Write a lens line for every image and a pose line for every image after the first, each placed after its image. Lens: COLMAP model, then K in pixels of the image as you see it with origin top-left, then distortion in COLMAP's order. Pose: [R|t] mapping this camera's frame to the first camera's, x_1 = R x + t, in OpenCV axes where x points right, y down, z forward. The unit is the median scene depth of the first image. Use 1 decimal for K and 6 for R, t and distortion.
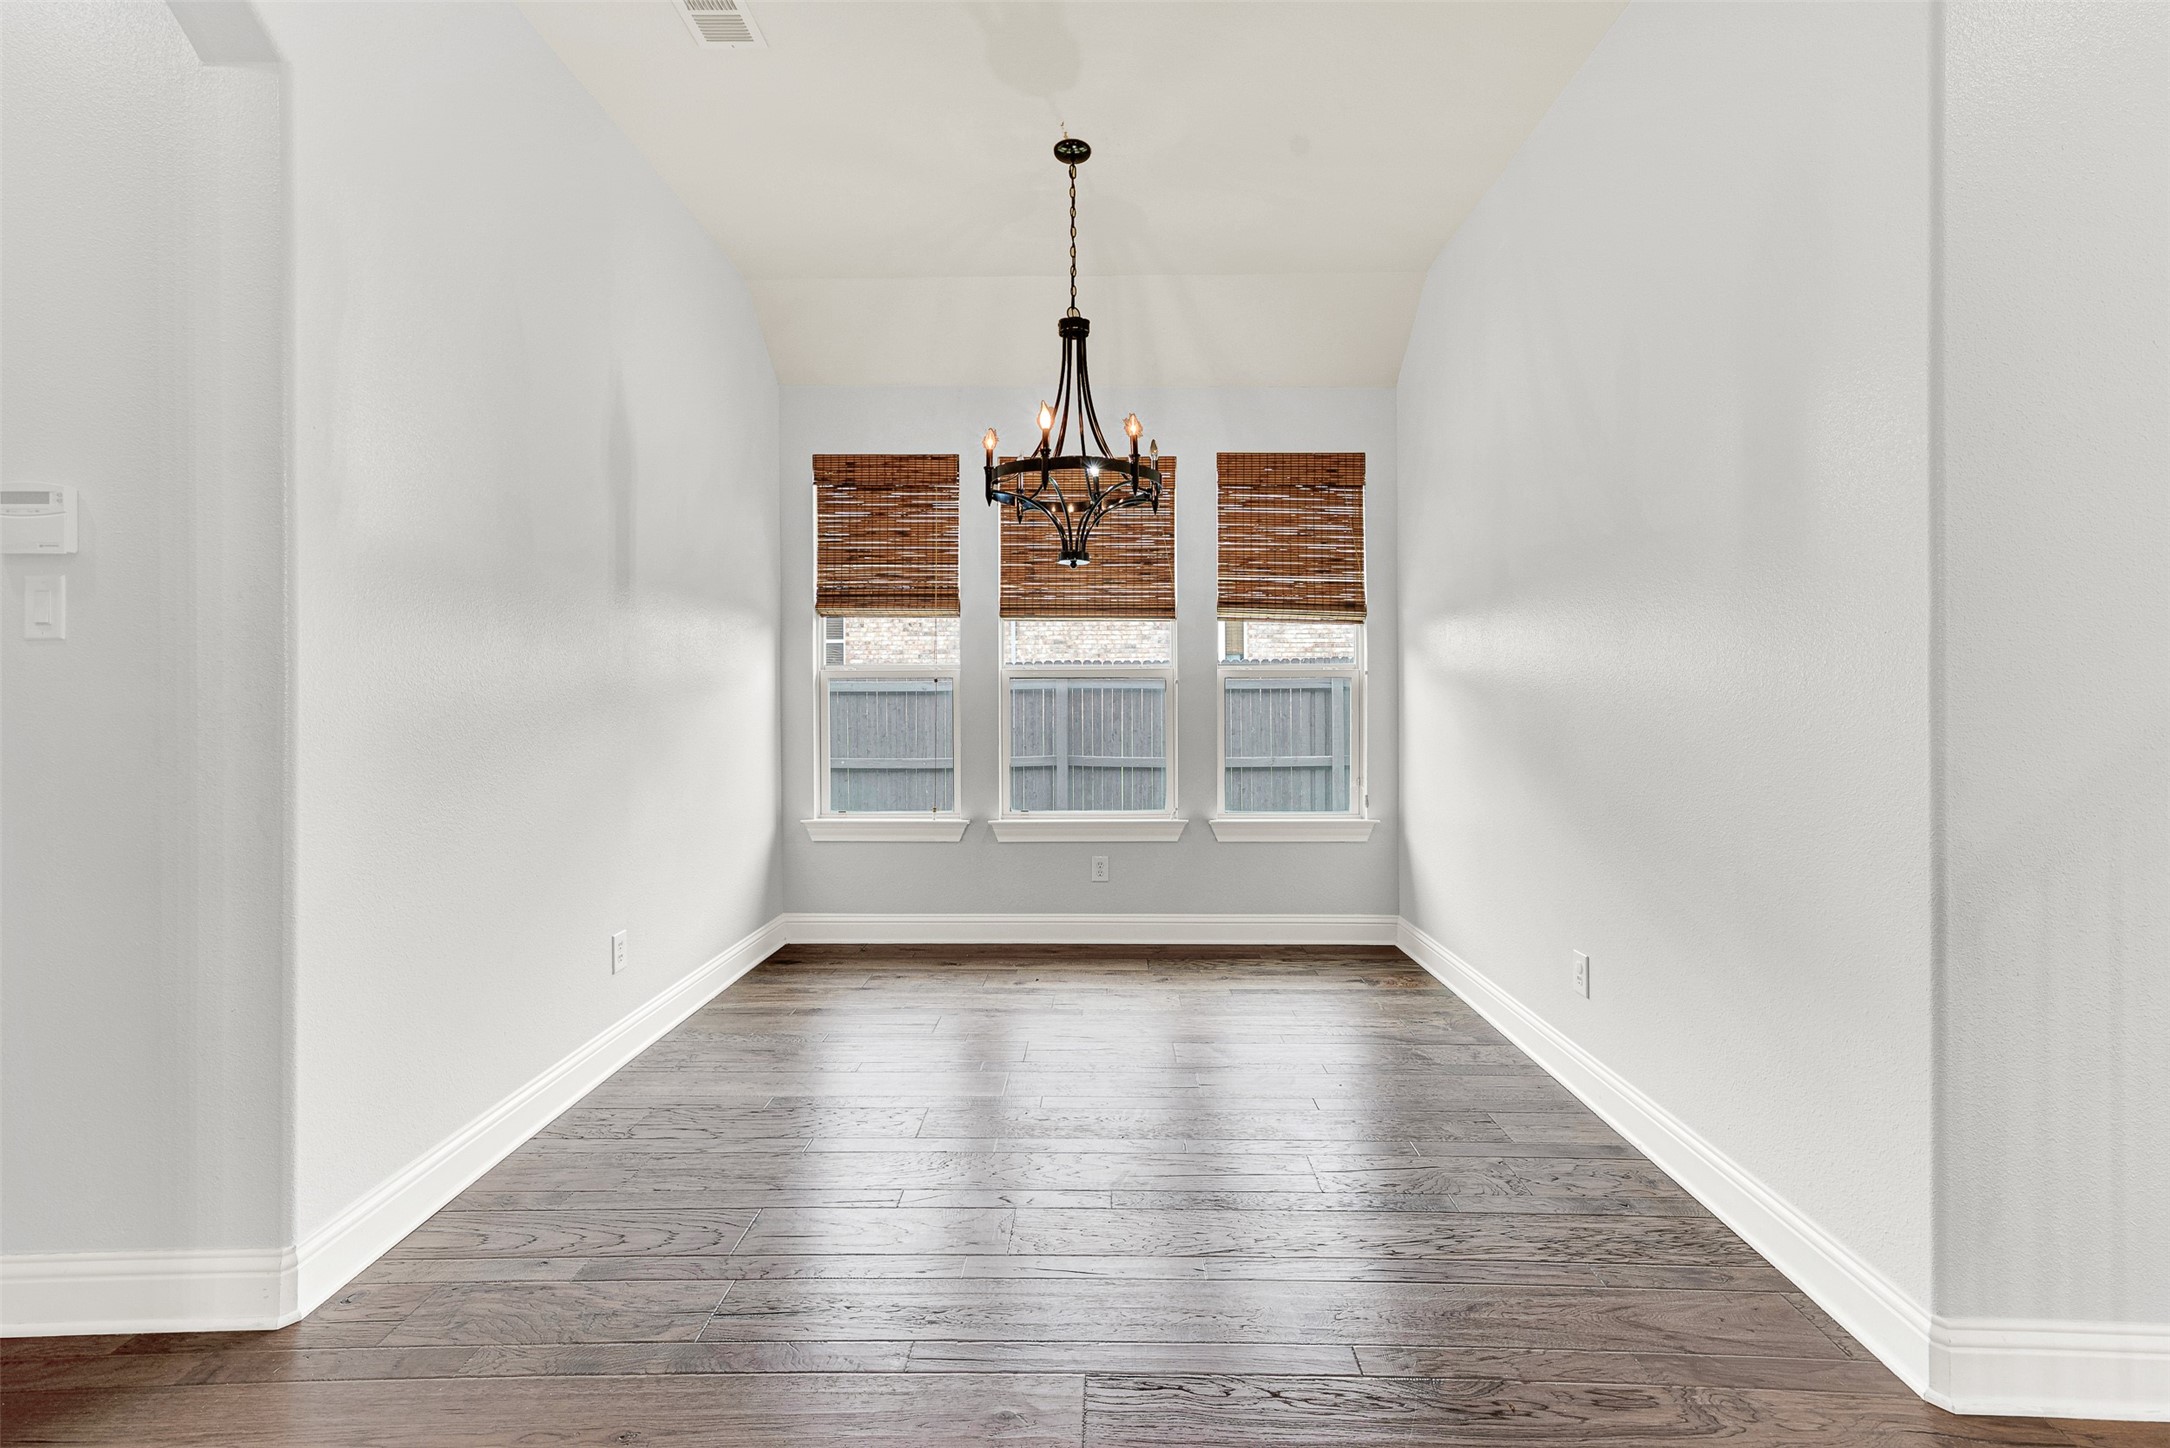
lens RADIAL K [[913.8, 0, 1087.6], [0, 913.8, 706.6], [0, 0, 1]] dist [-0.000801, -0.000520]
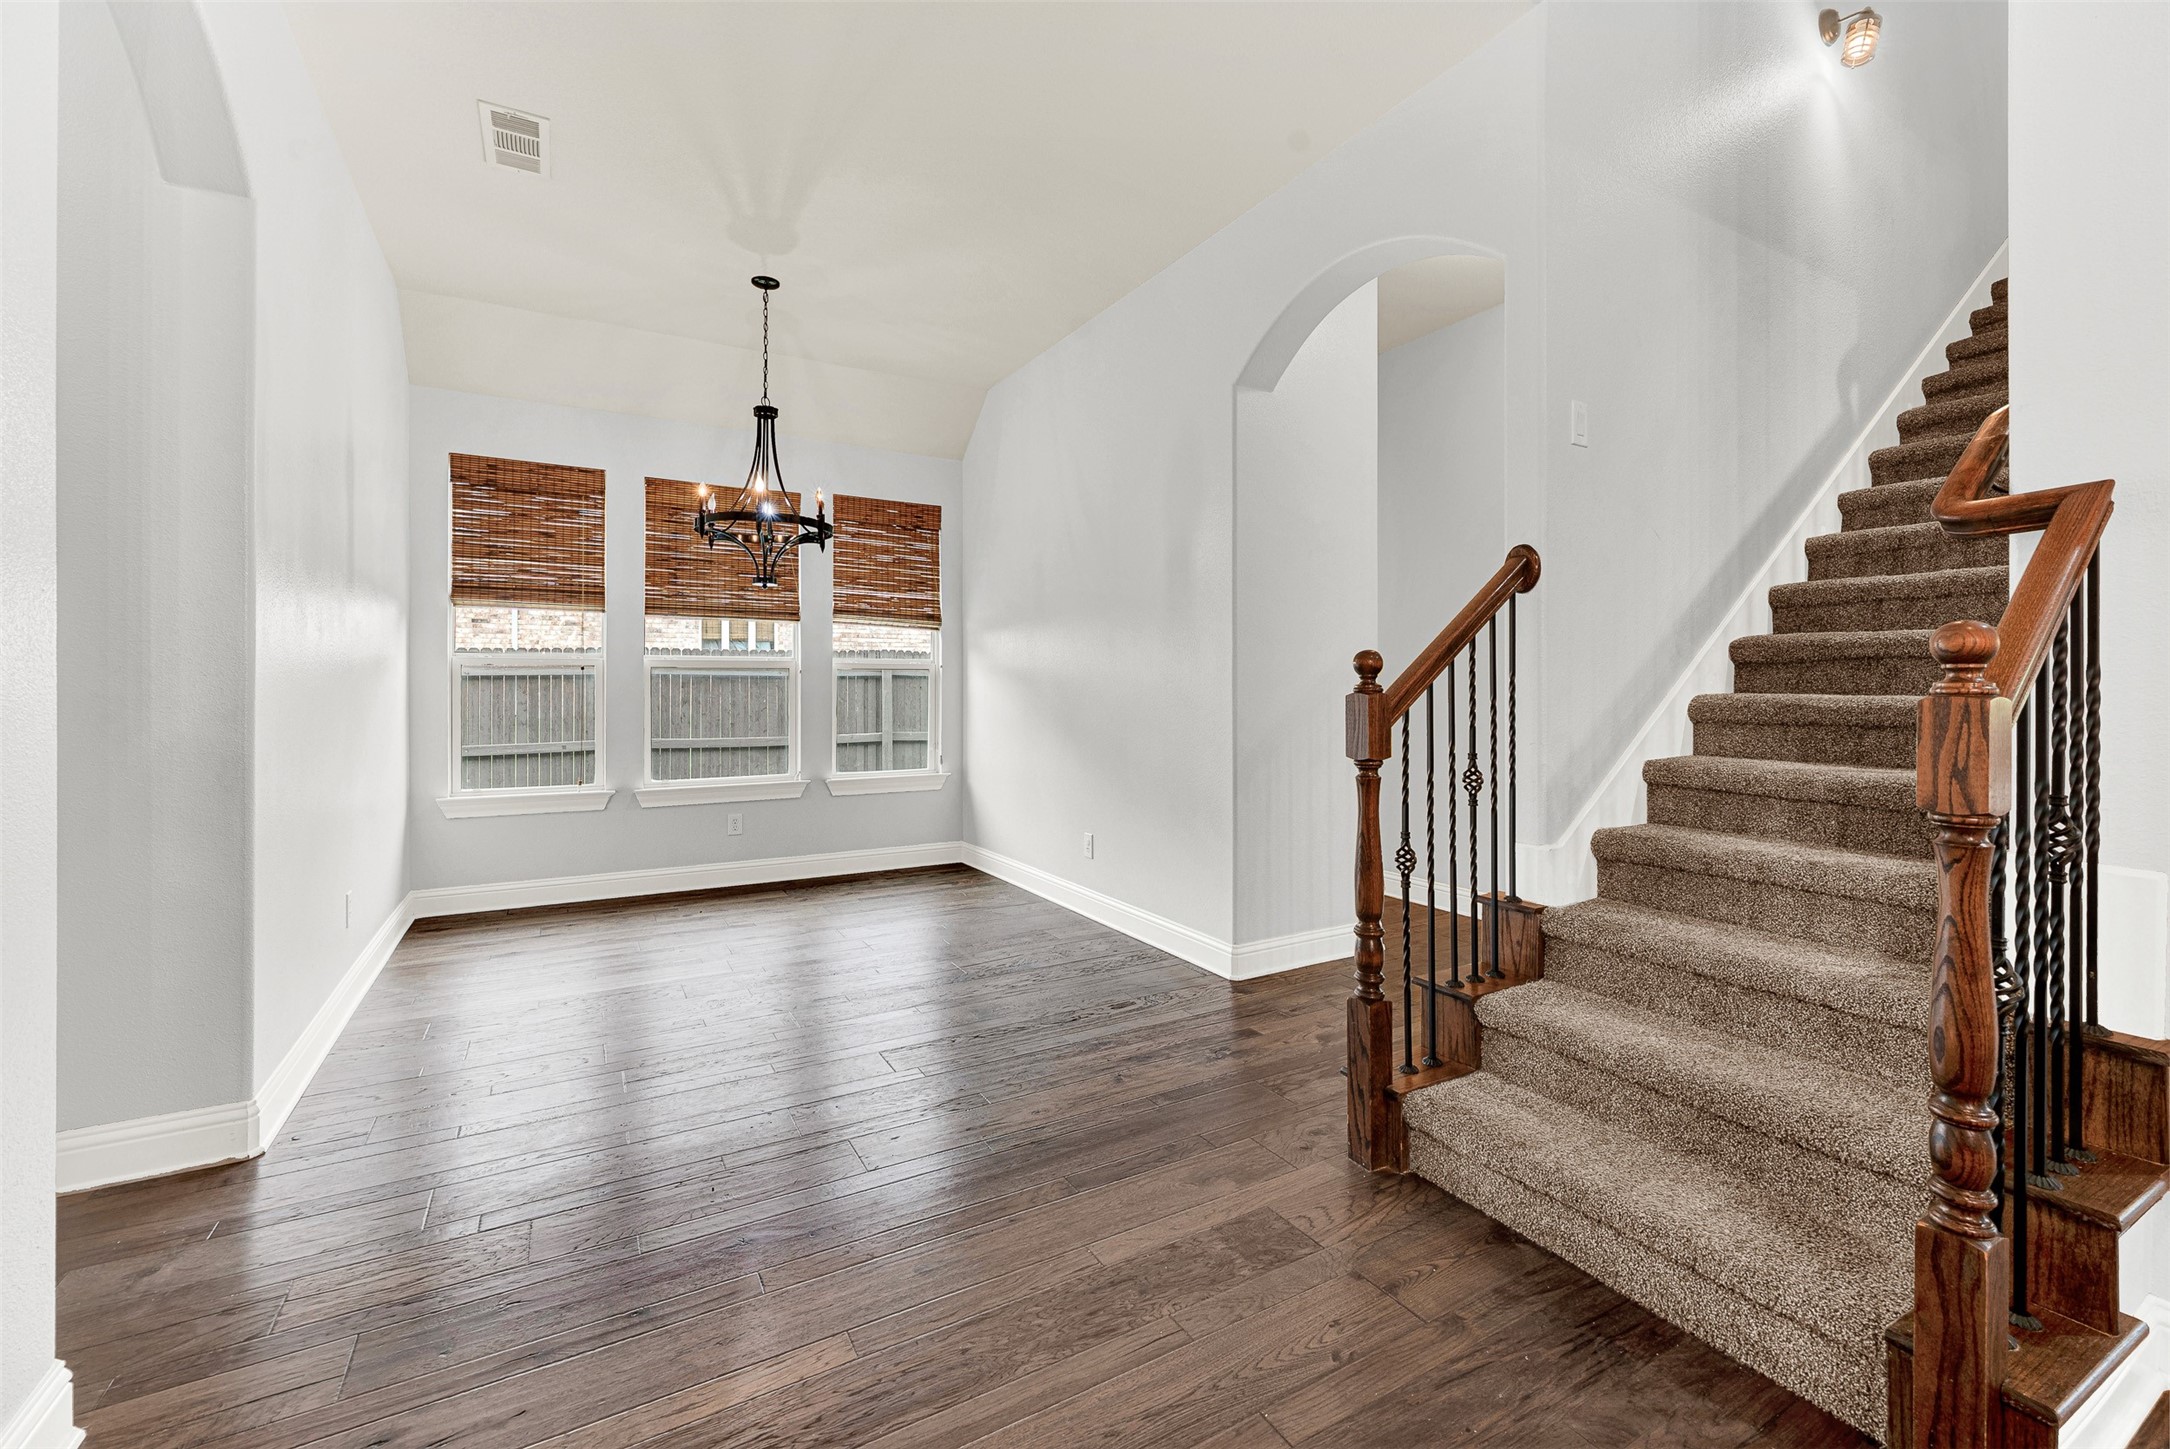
lens RADIAL K [[887.8, 0, 1082.3], [0, 887.8, 714.5], [0, 0, 1]] dist [-0.000136, 0.000096]
pose [[0.861278, -0.013864, 0.507945, -0.193184], [0.001039, 0.999674, 0.025524, 0.001658], [-0.508133, -0.021455, 0.861011, -0.260649]]
